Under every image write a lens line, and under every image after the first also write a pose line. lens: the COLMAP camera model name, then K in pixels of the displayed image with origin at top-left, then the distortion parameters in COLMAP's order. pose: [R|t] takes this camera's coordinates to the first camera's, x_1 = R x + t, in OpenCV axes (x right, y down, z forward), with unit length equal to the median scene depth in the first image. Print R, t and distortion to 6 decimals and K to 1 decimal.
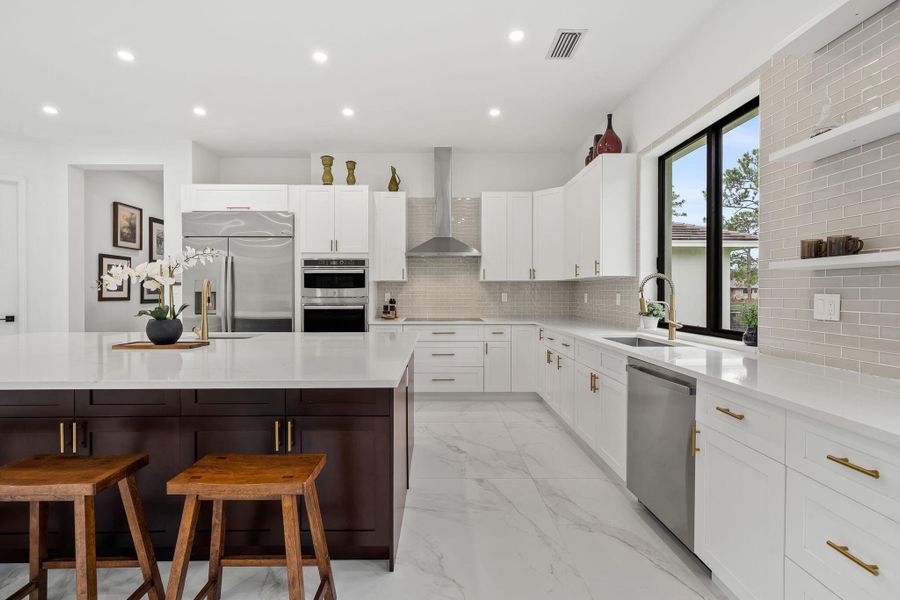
lens RADIAL K [[406.8, 0, 446.8], [0, 406.8, 296.2], [0, 0, 1]] dist [0.000155, 0.000600]
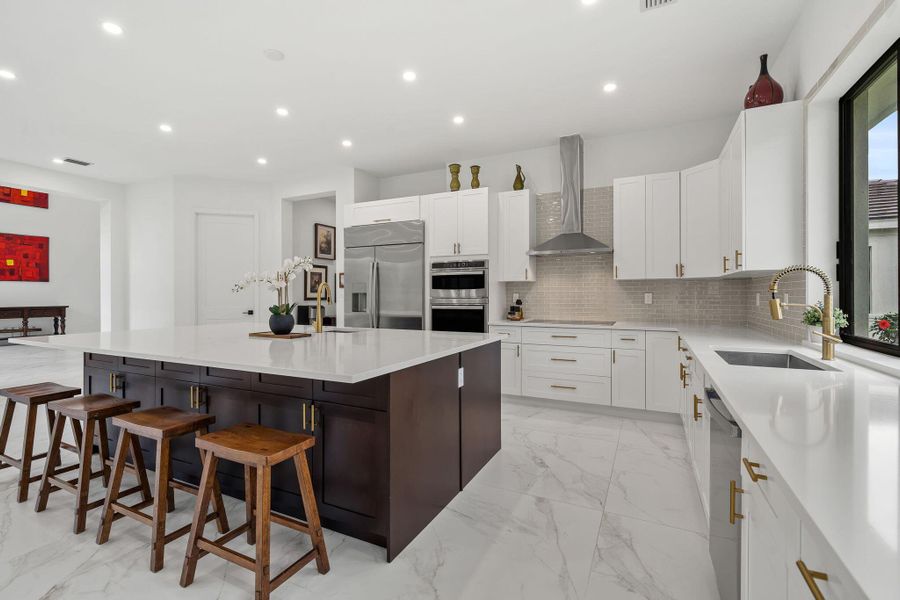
lens RADIAL K [[406.8, 0, 449.5], [0, 406.8, 296.0], [0, 0, 1]] dist [0.000155, 0.000600]
pose [[0.891833, 0.000286, -0.452364, 0.180528], [-0.001555, 0.999996, -0.002435, 0.000573], [0.452361, 0.002875, 0.891830, 0.056045]]
